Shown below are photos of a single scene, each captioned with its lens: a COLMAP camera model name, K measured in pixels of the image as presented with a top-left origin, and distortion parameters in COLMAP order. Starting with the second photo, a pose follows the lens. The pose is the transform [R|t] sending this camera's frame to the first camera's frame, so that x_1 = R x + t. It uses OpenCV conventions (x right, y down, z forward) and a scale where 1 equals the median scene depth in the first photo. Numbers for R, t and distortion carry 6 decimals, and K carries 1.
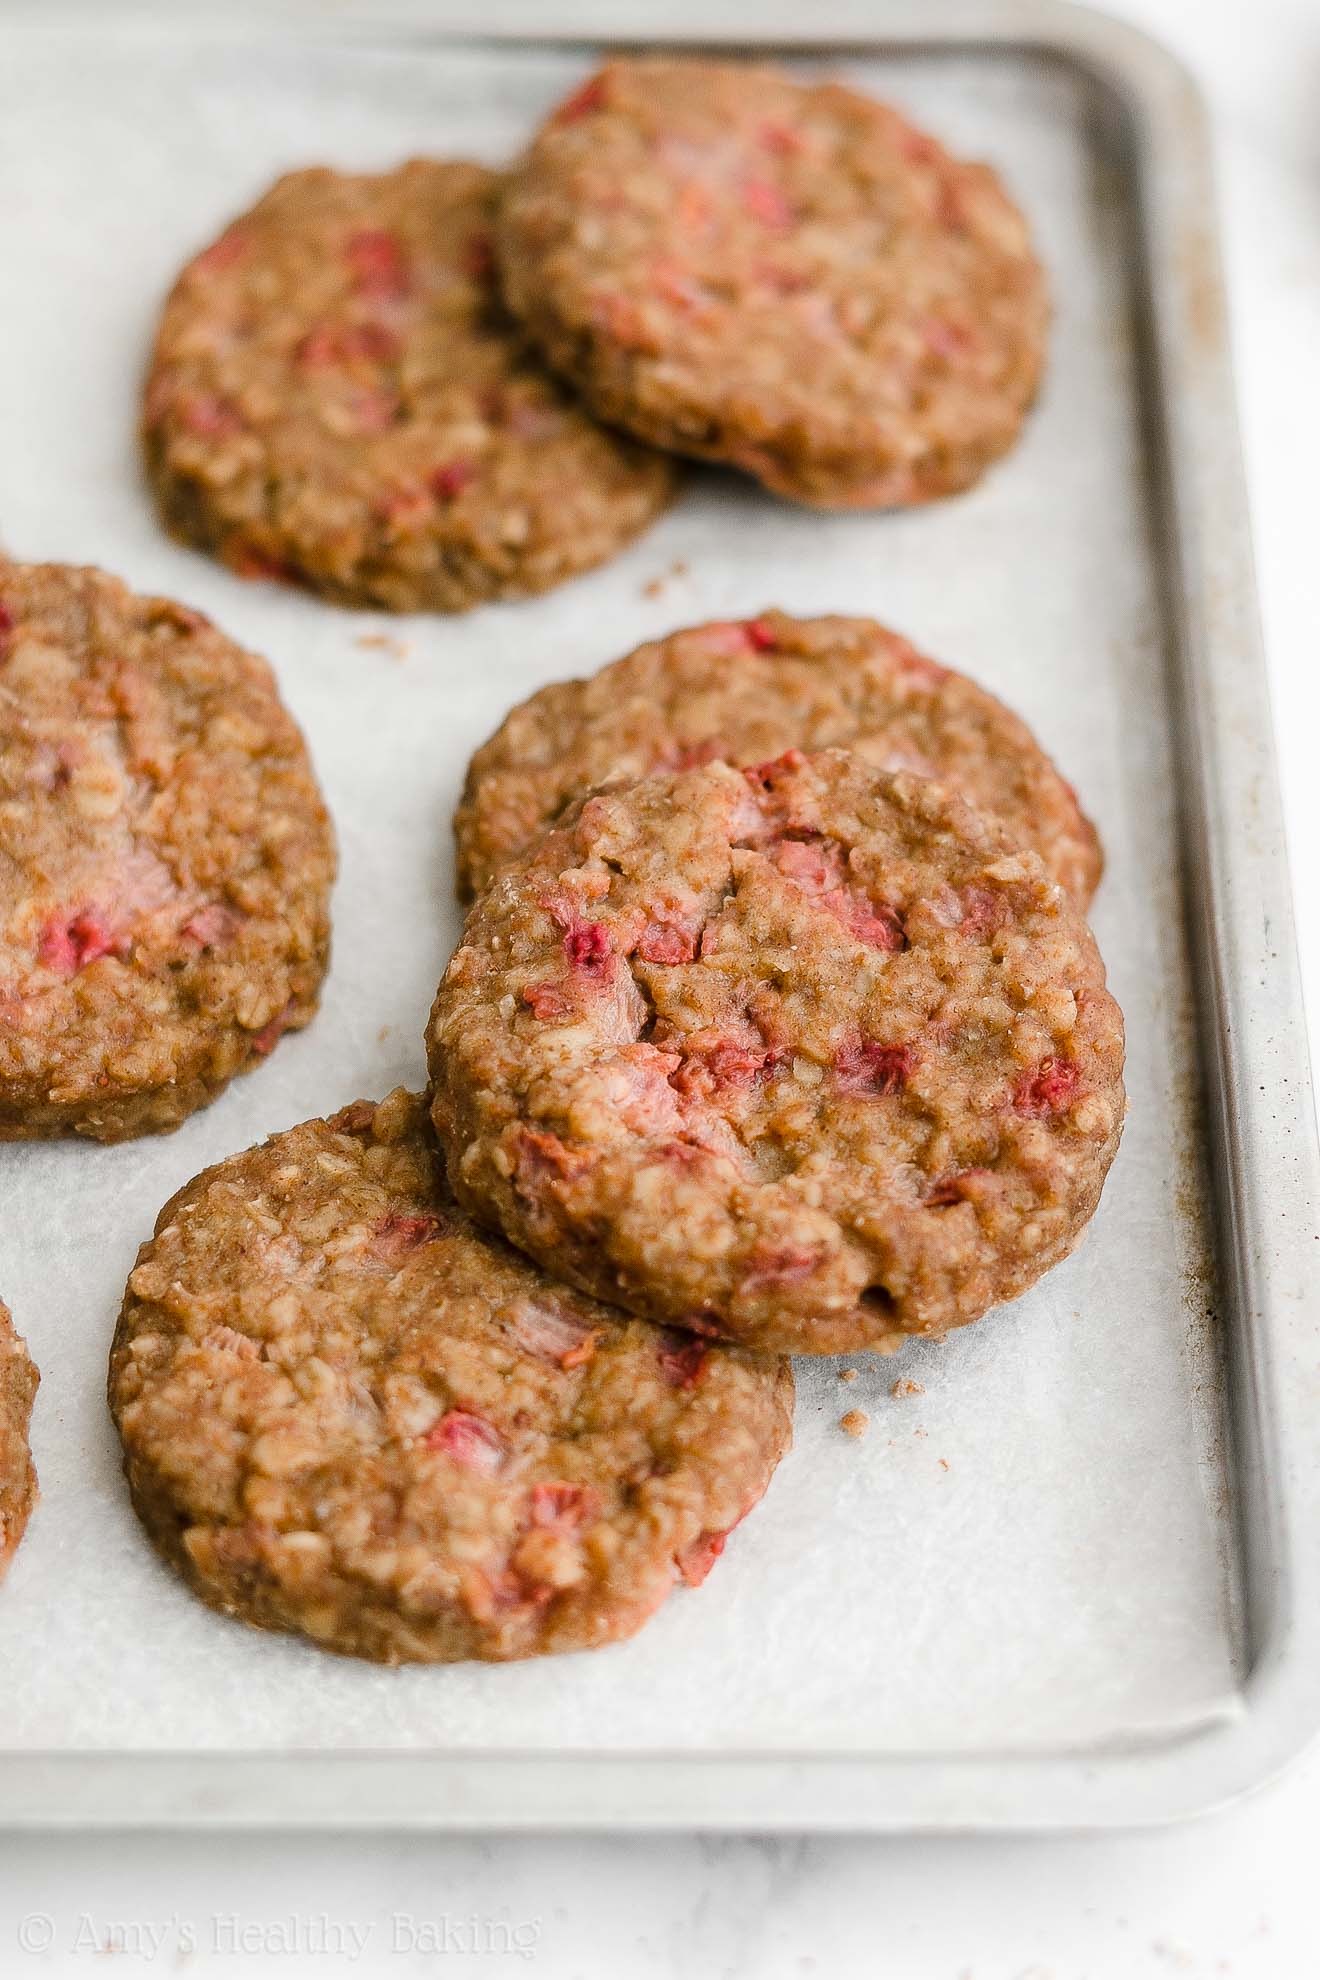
lens RADIAL K [[5189.0, 0, 660.0], [0, 5189.0, 990.0], [0, 0, 1]] dist [-0.122712, 0.017283]
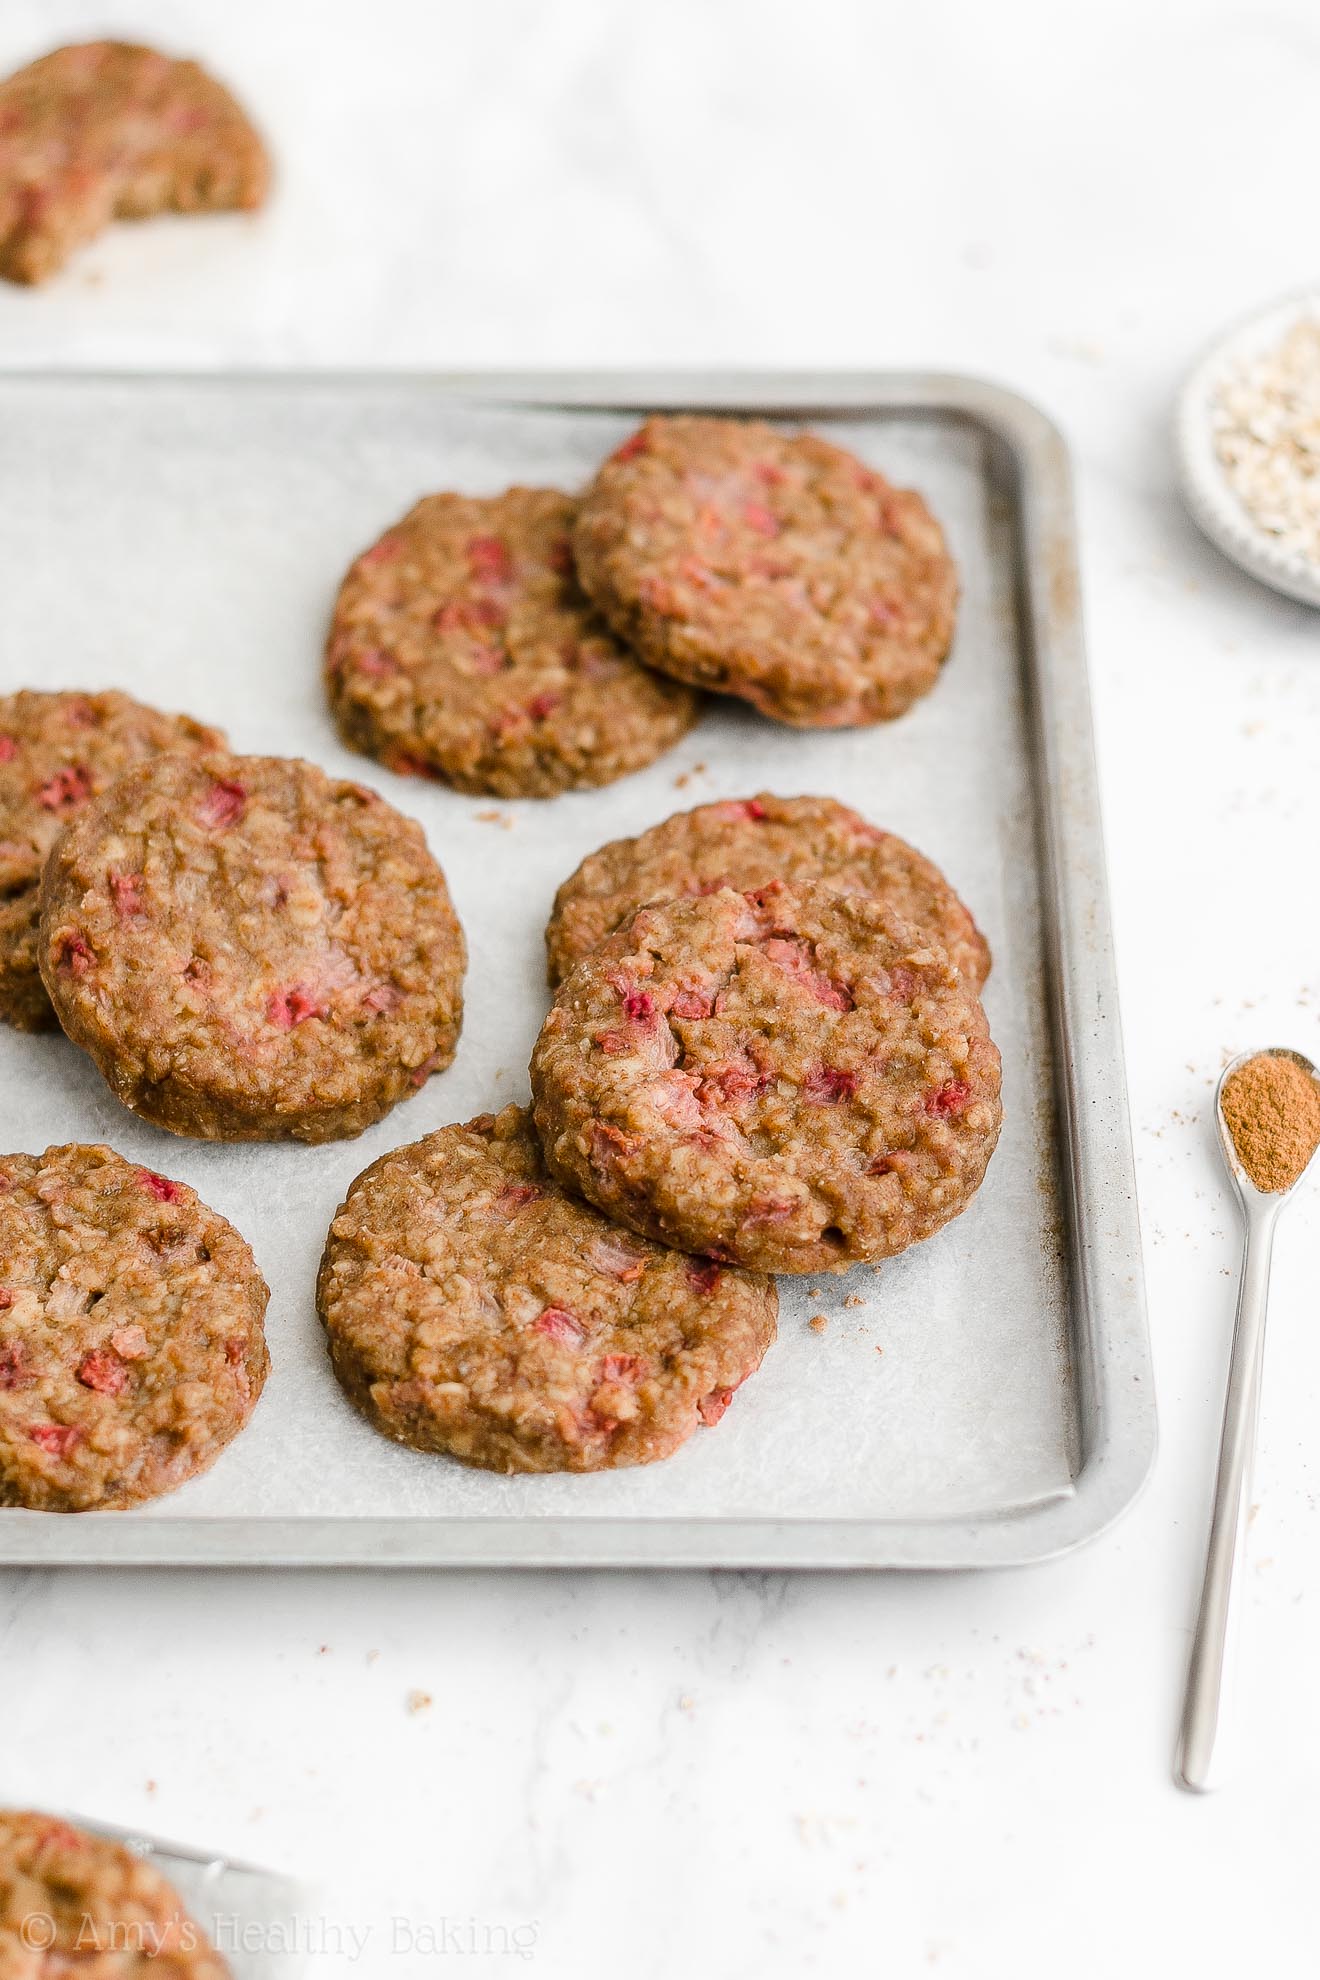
lens RADIAL K [[5189.0, 0, 660.0], [0, 5189.0, 990.0], [0, 0, 1]] dist [-0.122712, 0.017283]
pose [[0.999997, -0.000599, -0.002510, -0.004151], [0.000403, 0.997021, -0.077129, 0.100400], [0.002549, 0.077128, 0.997018, -0.476614]]
